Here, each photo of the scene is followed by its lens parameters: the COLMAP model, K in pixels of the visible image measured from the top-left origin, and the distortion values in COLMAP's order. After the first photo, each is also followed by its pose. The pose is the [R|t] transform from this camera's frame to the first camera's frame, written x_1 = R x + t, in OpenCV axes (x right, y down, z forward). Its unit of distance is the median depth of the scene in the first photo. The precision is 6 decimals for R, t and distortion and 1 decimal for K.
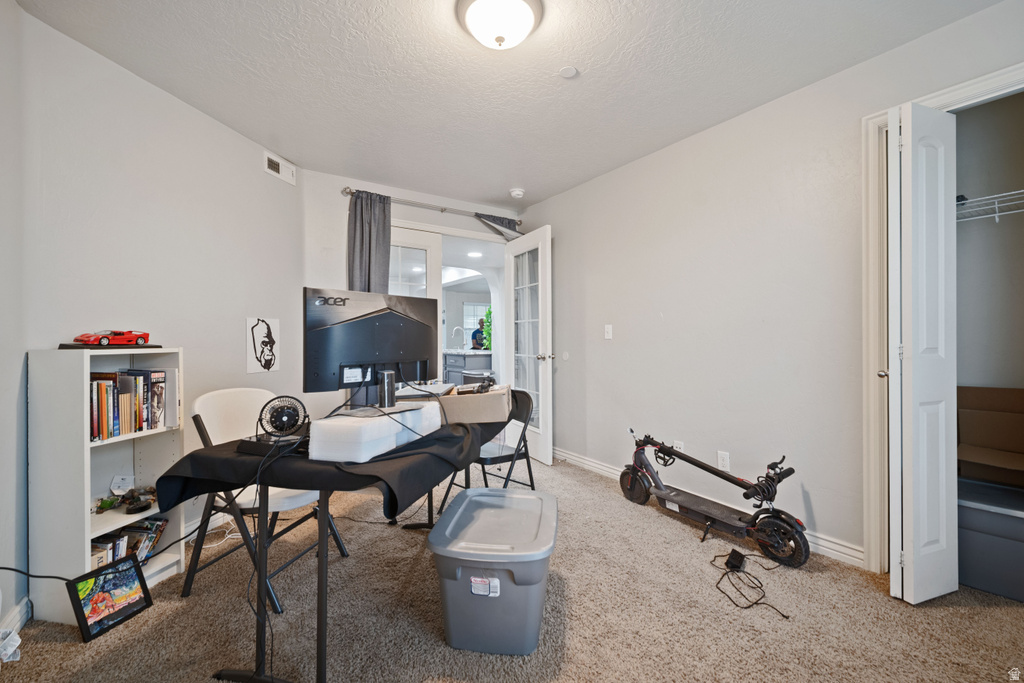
lens RADIAL K [[426.8, 0, 512.1], [0, 426.8, 335.6], [0, 0, 1]] dist [-0.000048, -0.000240]
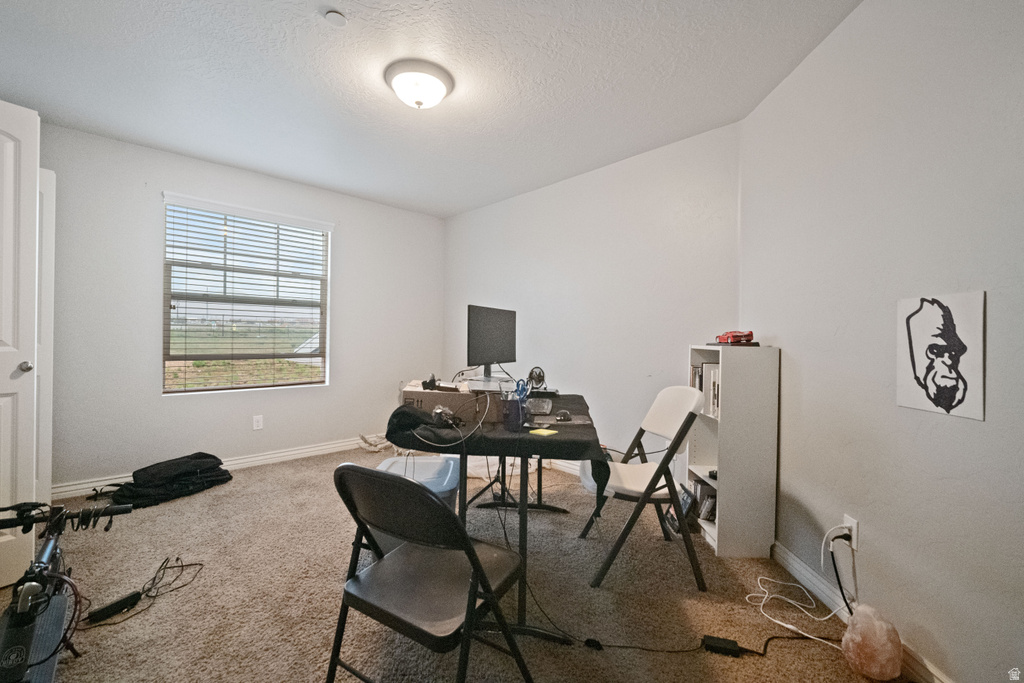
lens RADIAL K [[426.8, 0, 512.1], [0, 426.8, 335.6], [0, 0, 1]] dist [-0.000048, -0.000240]
pose [[-0.986903, -0.011749, -0.160888, -0.057948], [-0.011021, 0.999925, -0.005418, 0.010426], [0.160939, -0.003574, -0.986958, 1.384746]]
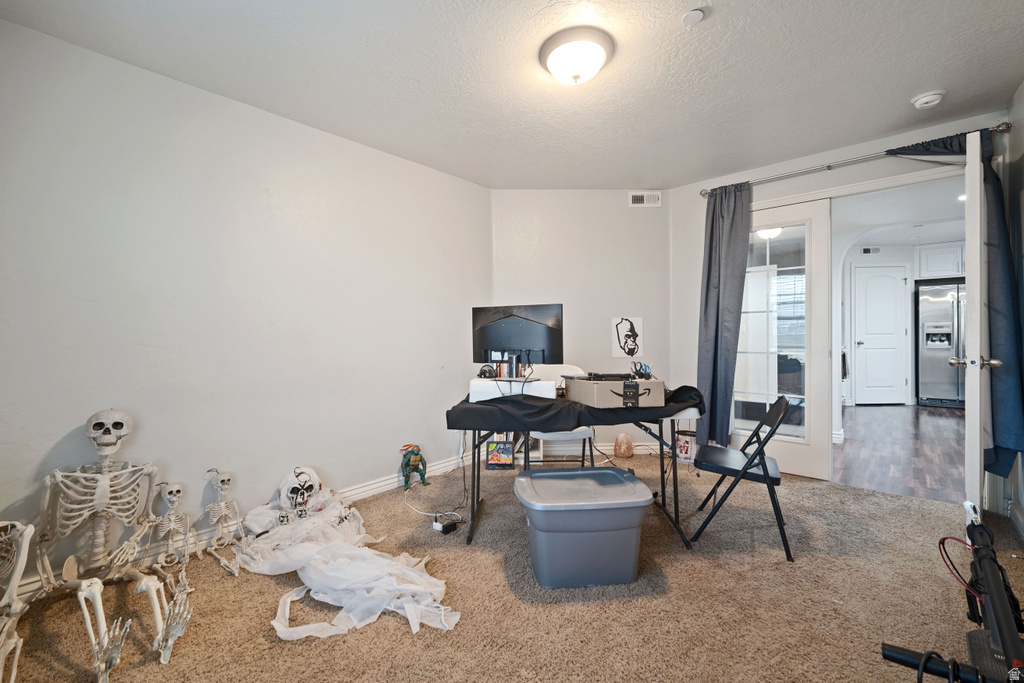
lens RADIAL K [[426.8, 0, 512.1], [0, 426.8, 335.6], [0, 0, 1]] dist [-0.000048, -0.000240]
pose [[0.226249, 0.004442, -0.974059, 0.649915], [0.014134, 0.999869, 0.007843, 0.000774], [0.973967, -0.015542, 0.226156, 0.342153]]
